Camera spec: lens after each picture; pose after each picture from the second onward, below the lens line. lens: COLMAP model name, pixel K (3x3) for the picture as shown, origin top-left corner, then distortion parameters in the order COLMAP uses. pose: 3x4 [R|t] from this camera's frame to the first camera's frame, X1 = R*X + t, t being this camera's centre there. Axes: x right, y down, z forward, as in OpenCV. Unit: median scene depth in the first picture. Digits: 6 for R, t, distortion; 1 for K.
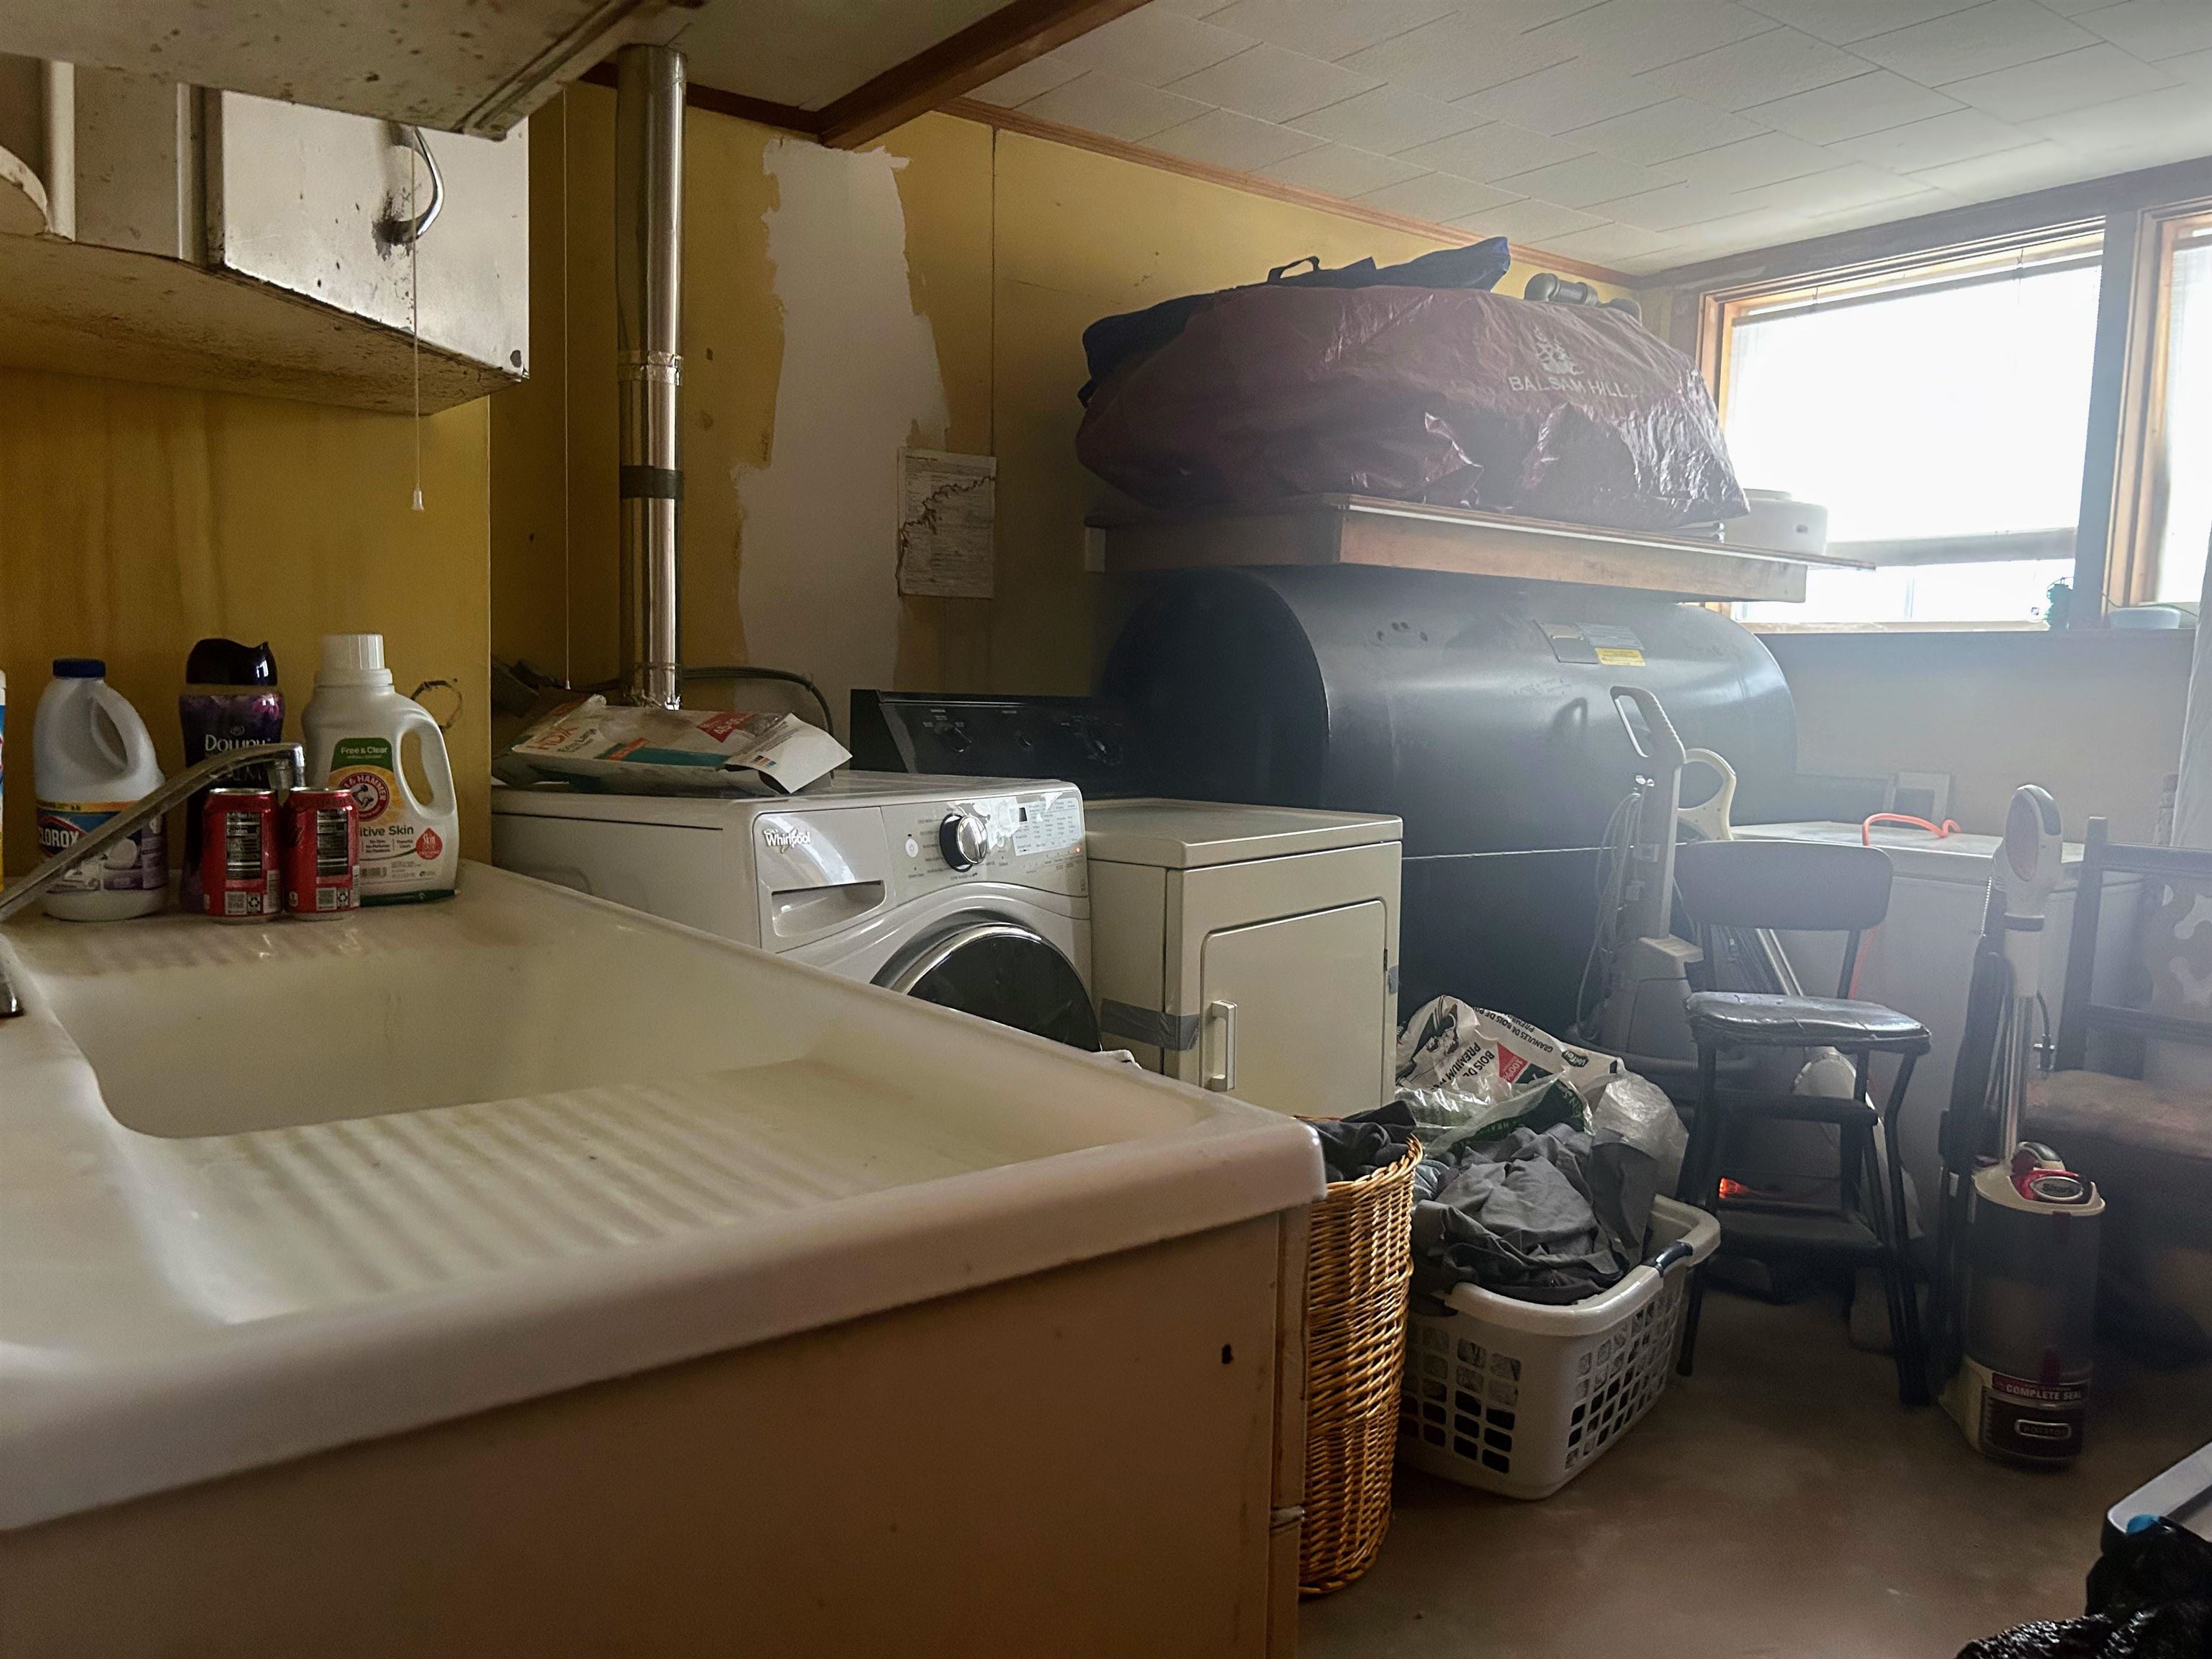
lens RADIAL K [[1684.8, 0, 1105.3], [0, 1684.8, 836.6], [0, 0, 1]] dist [0.025158, -0.026487]
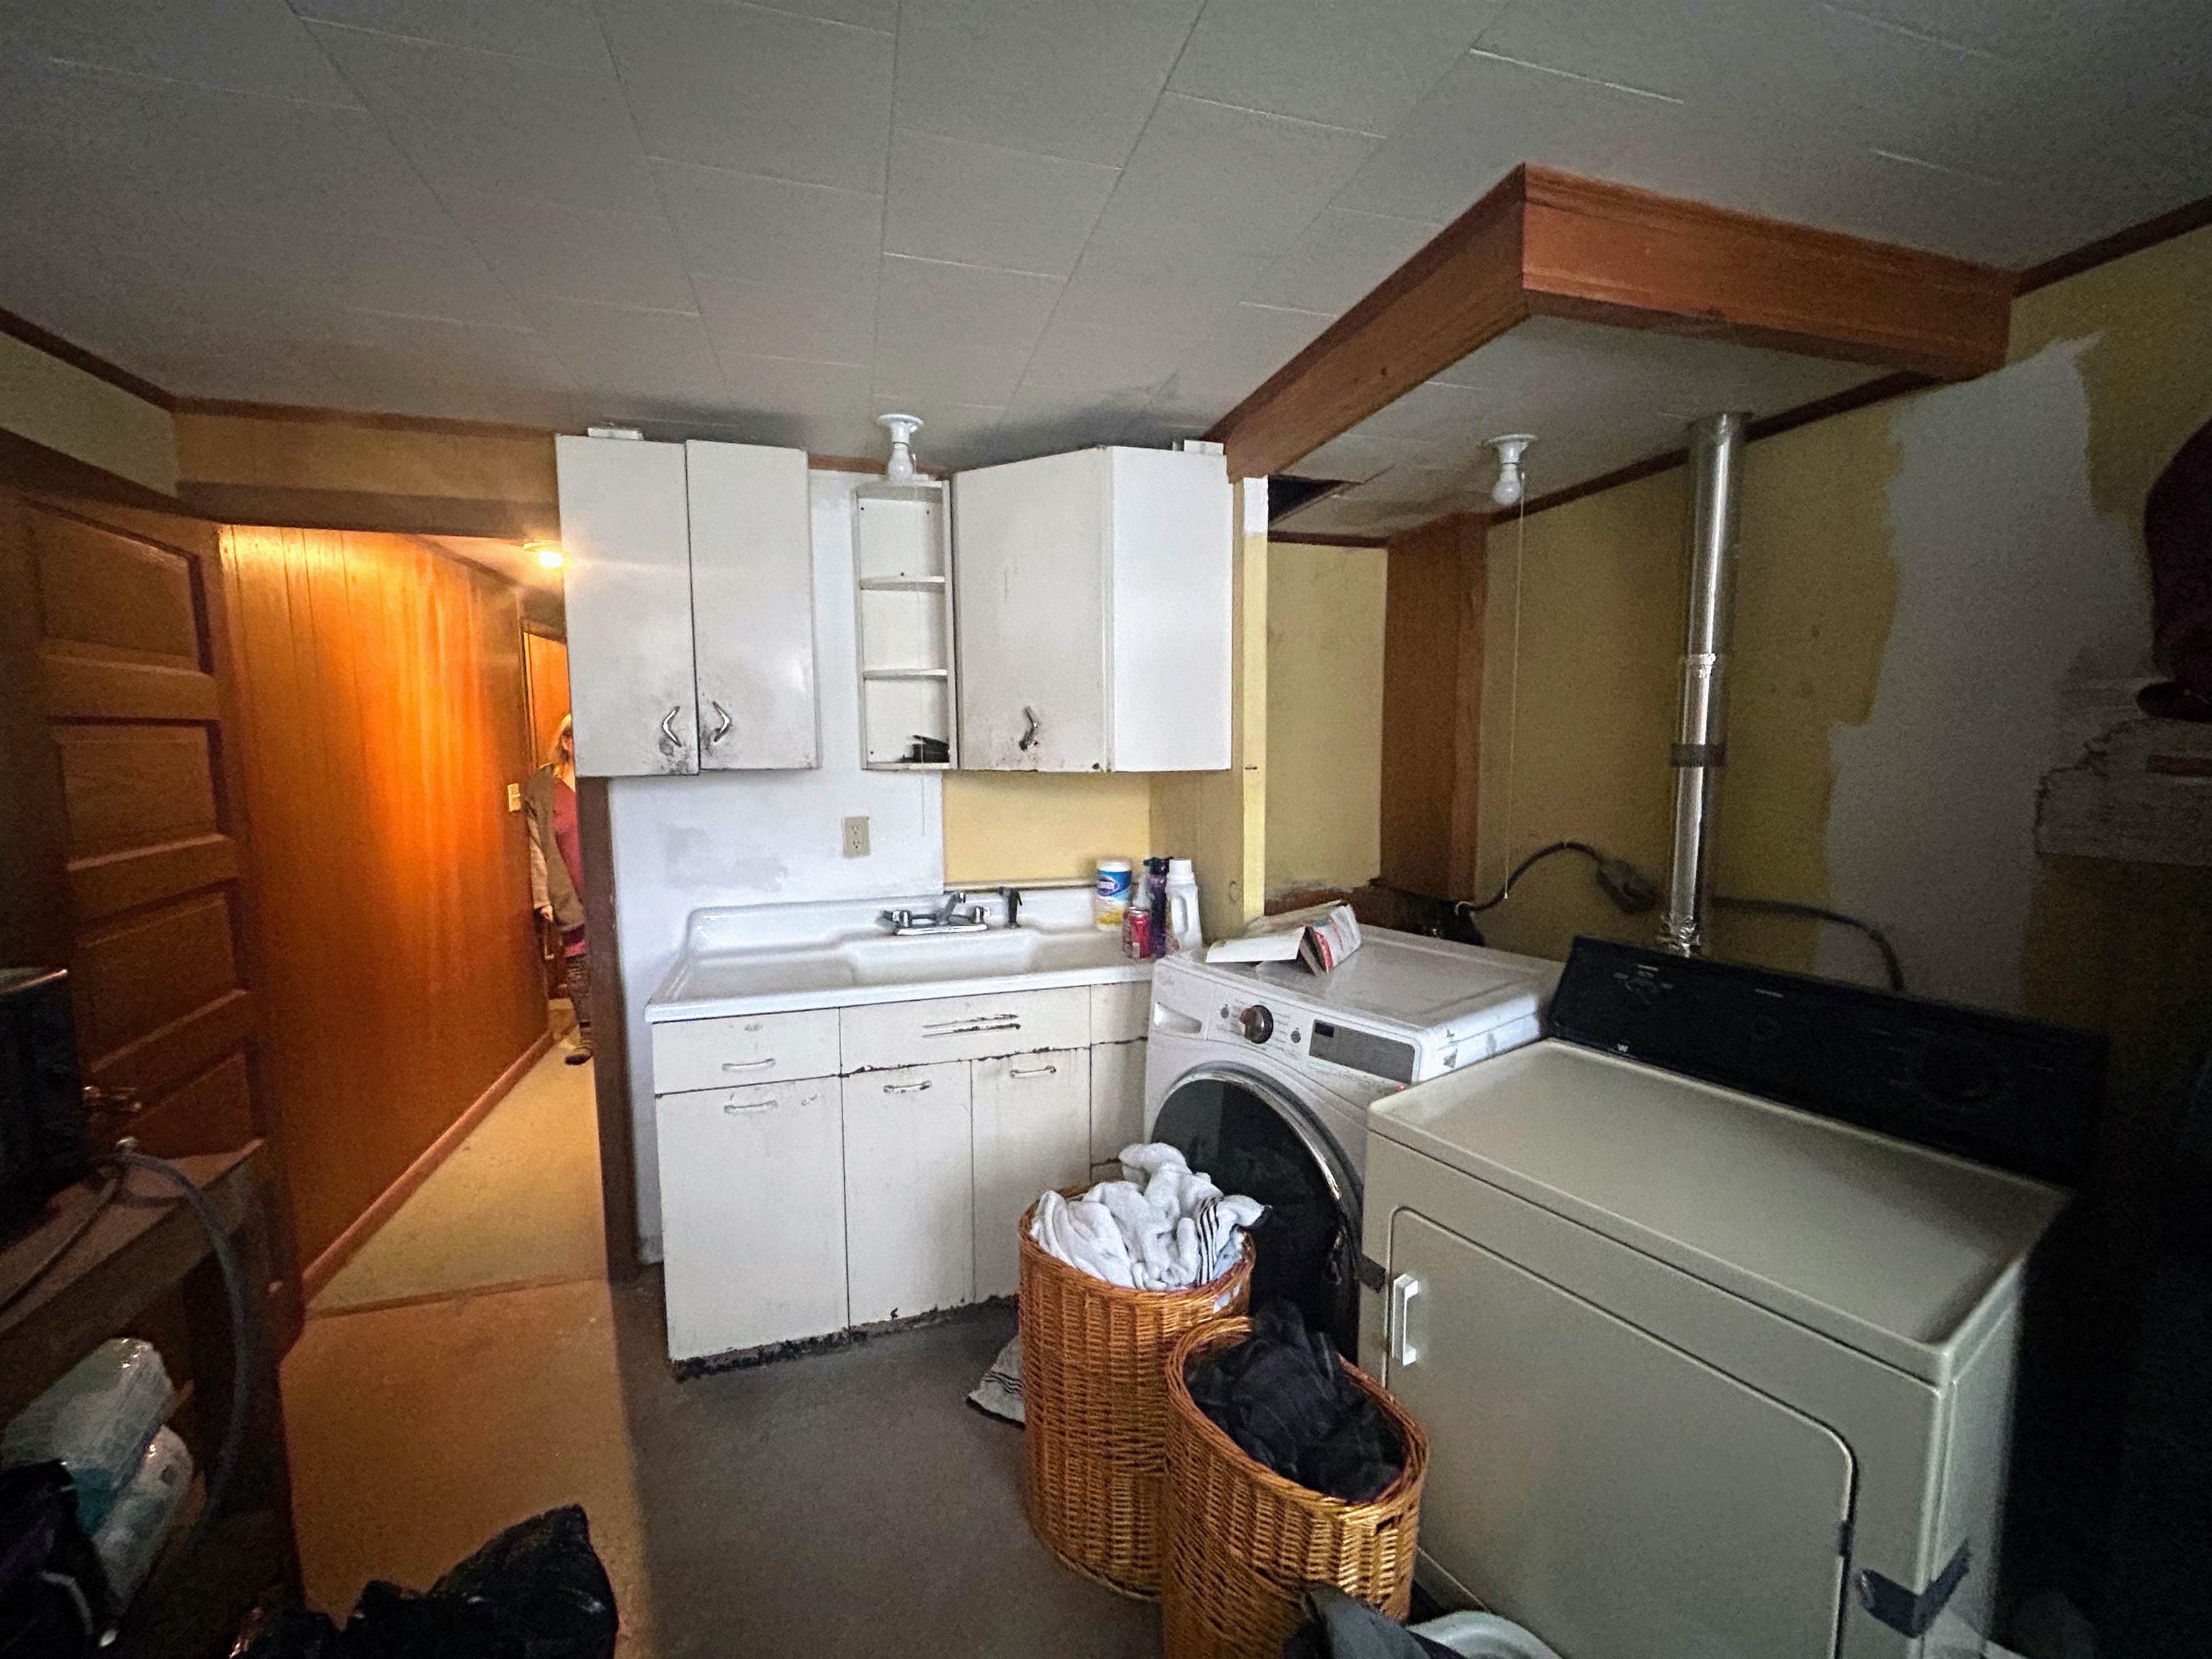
lens RADIAL K [[906.3, 0, 1103.2], [0, 906.3, 833.7], [0, 0, 1]] dist [0.002488, 0.000015]
pose [[-0.349737, 0.074557, -0.933876, 0.502631], [-0.086549, 0.989994, 0.111450, -0.173663], [0.932841, 0.119804, -0.339785, 0.757282]]
